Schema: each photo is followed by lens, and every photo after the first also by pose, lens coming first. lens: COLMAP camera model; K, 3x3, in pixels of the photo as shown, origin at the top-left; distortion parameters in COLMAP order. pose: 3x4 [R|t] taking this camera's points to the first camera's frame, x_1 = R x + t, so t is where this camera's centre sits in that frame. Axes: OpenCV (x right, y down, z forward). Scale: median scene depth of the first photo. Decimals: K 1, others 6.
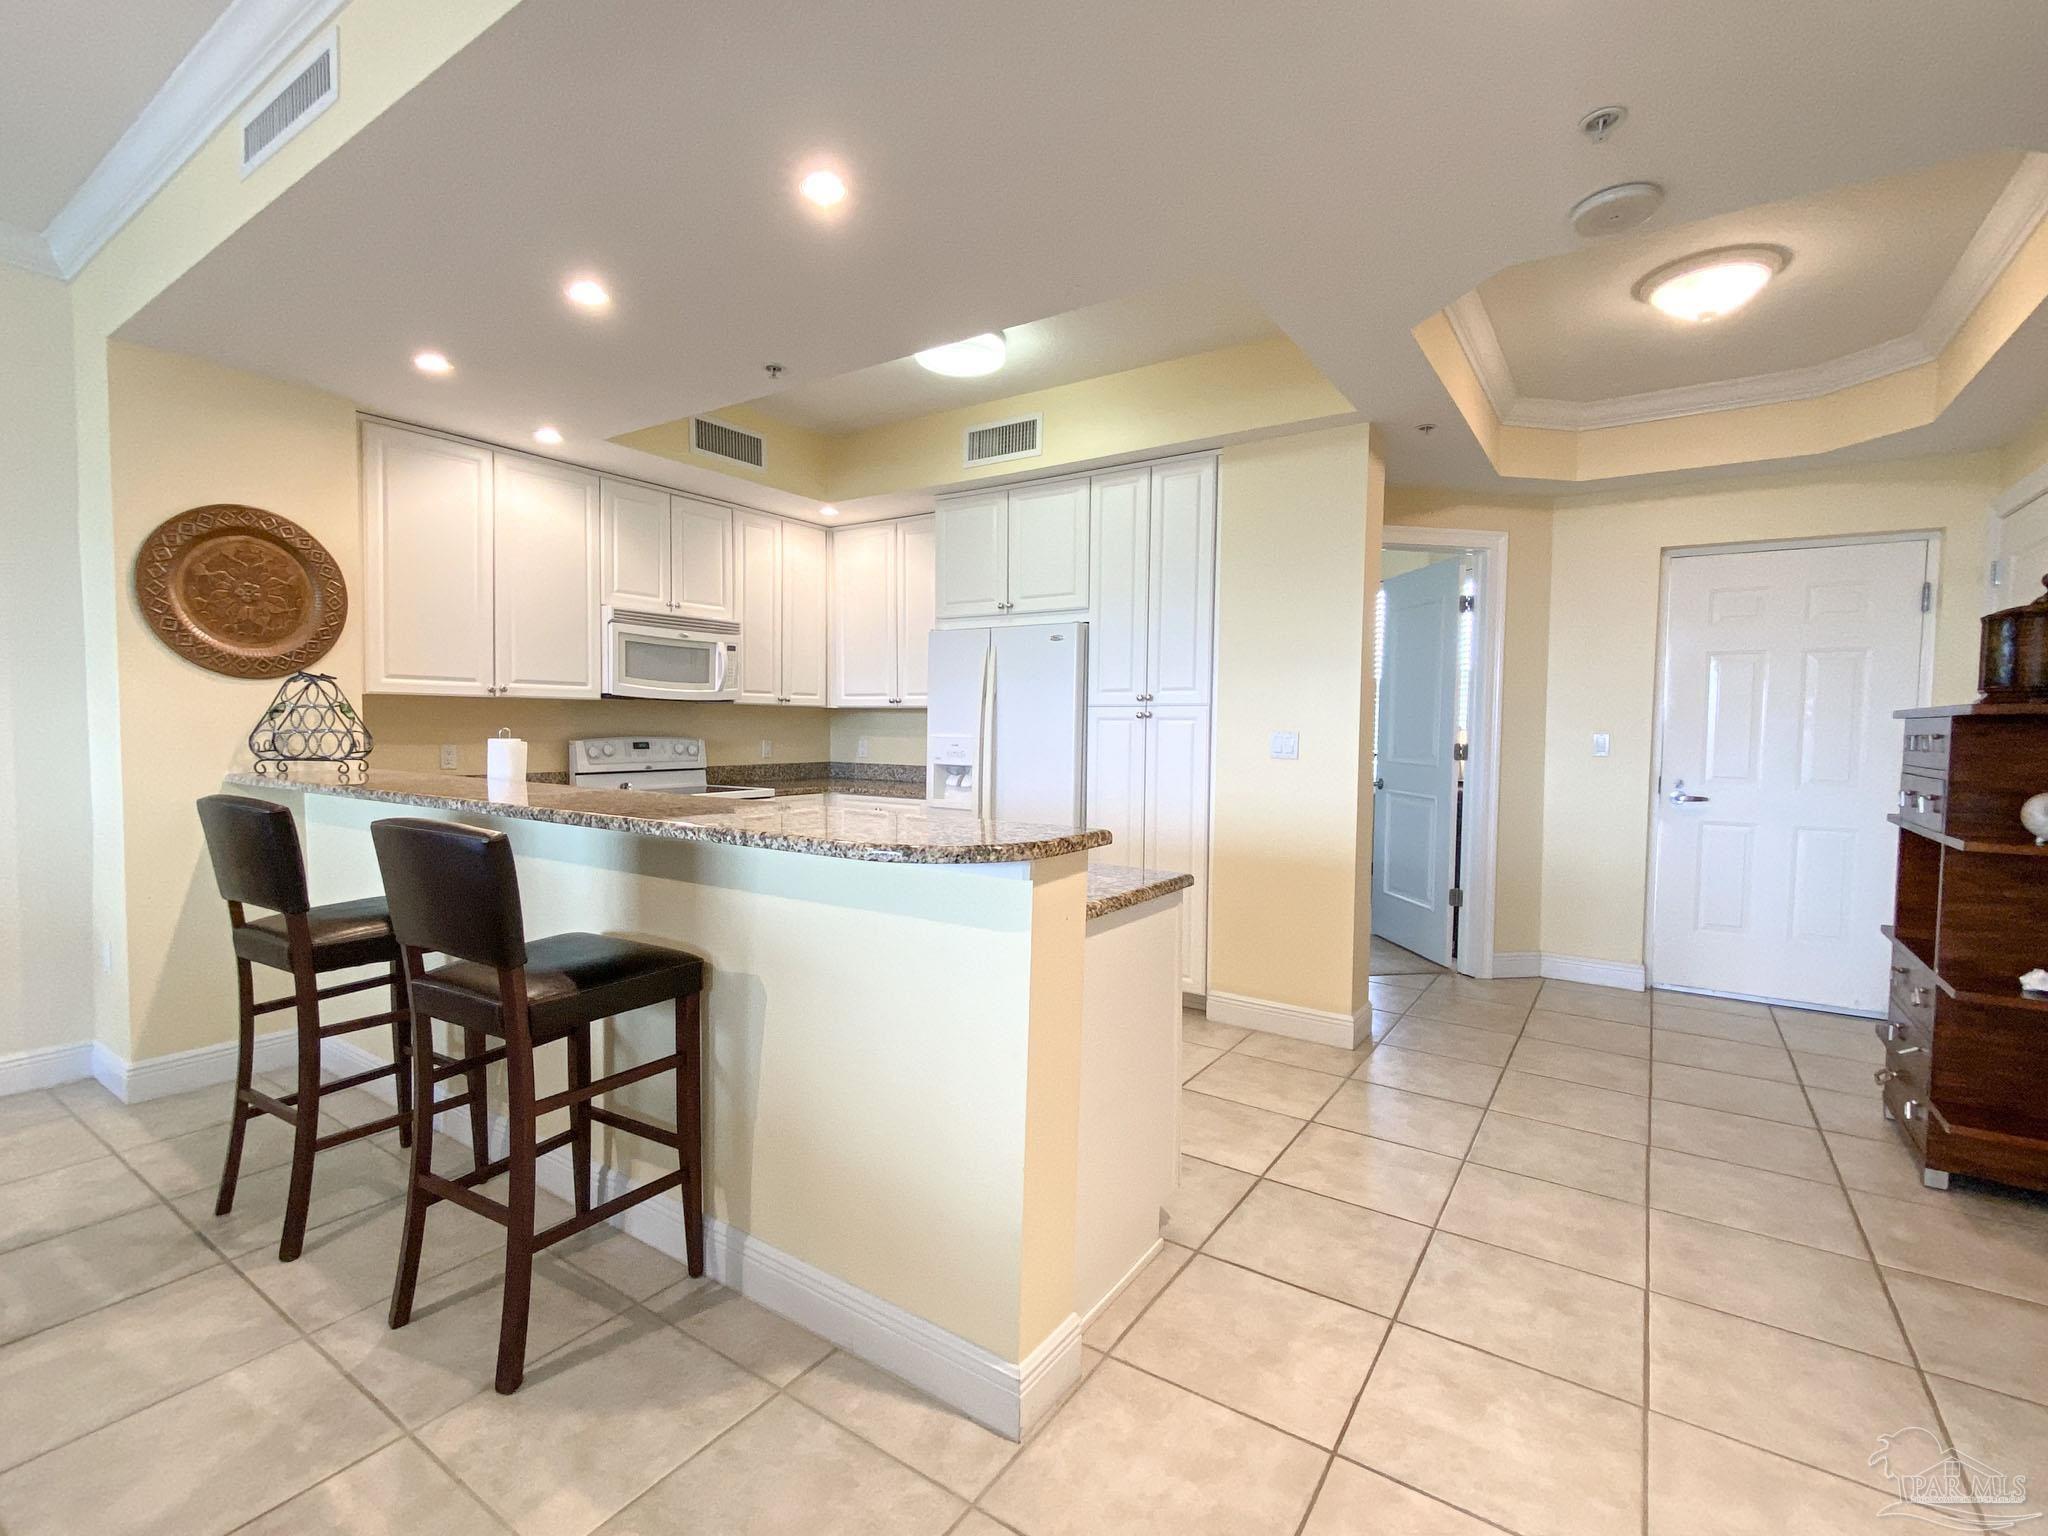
lens RADIAL K [[941.8, 0, 1023.3], [0, 941.8, 773.1], [0, 0, 1]] dist [0.004642, -0.001723]
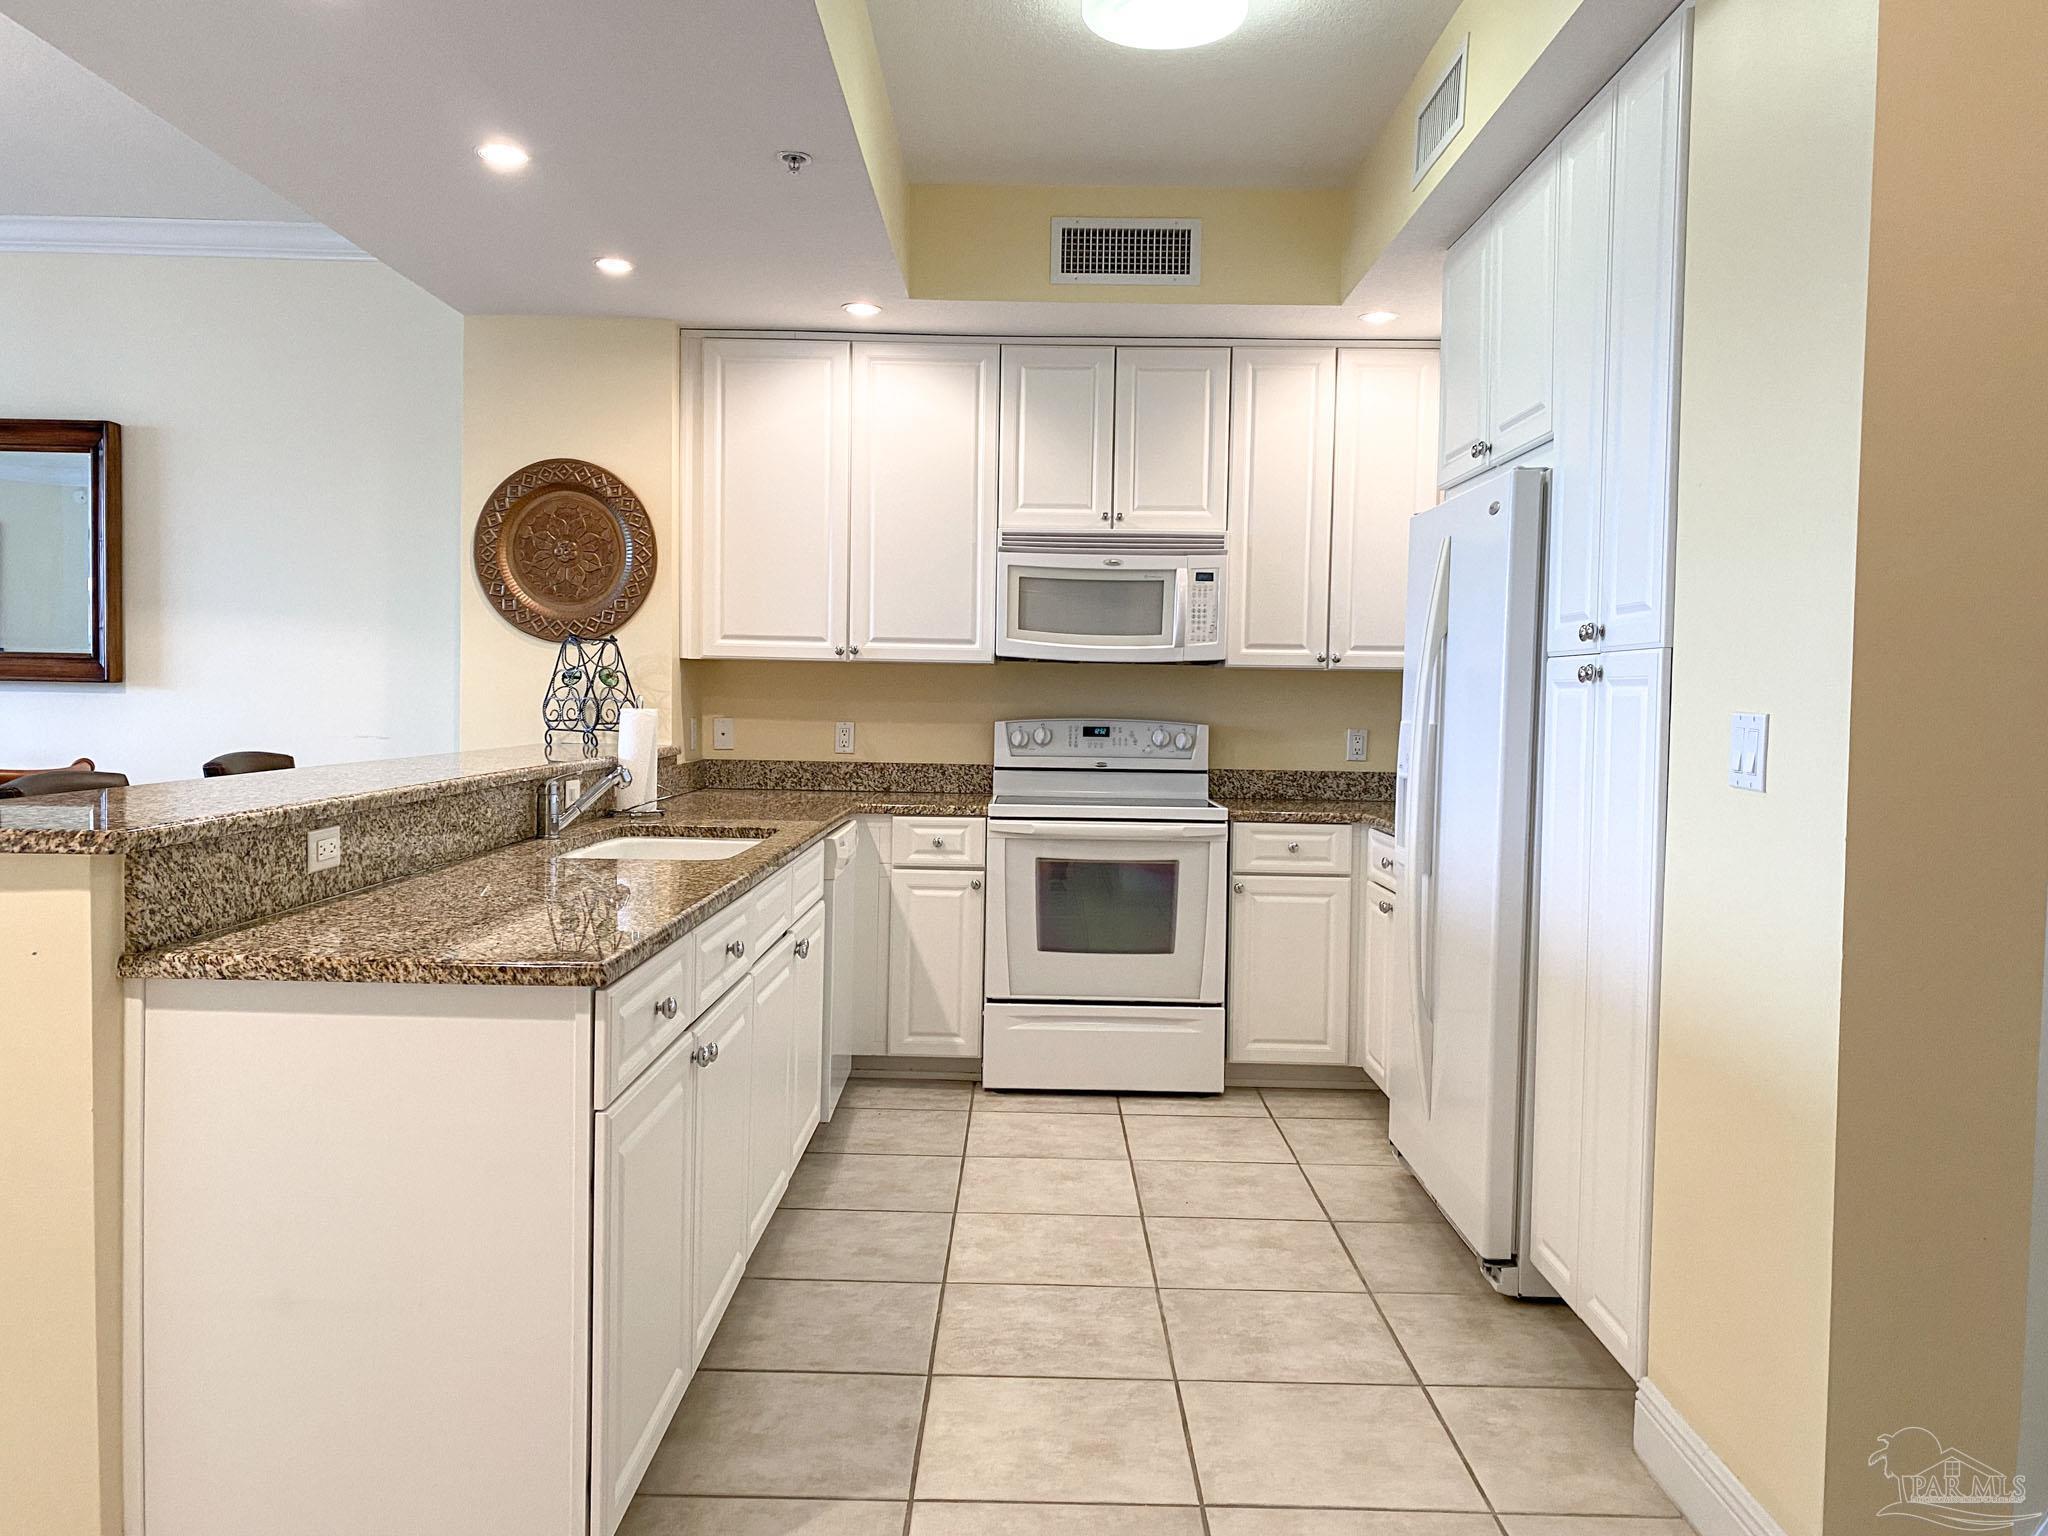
lens RADIAL K [[1536.0, 0, 1029.0], [0, 1536.0, 773.0], [0, 0, 1]] dist [0.005784, -0.007567]
pose [[0.564806, 0.041893, -0.824159, 0.682071], [-0.056482, 0.998331, 0.012039, -0.014818], [0.823288, 0.039750, 0.566230, 0.504628]]
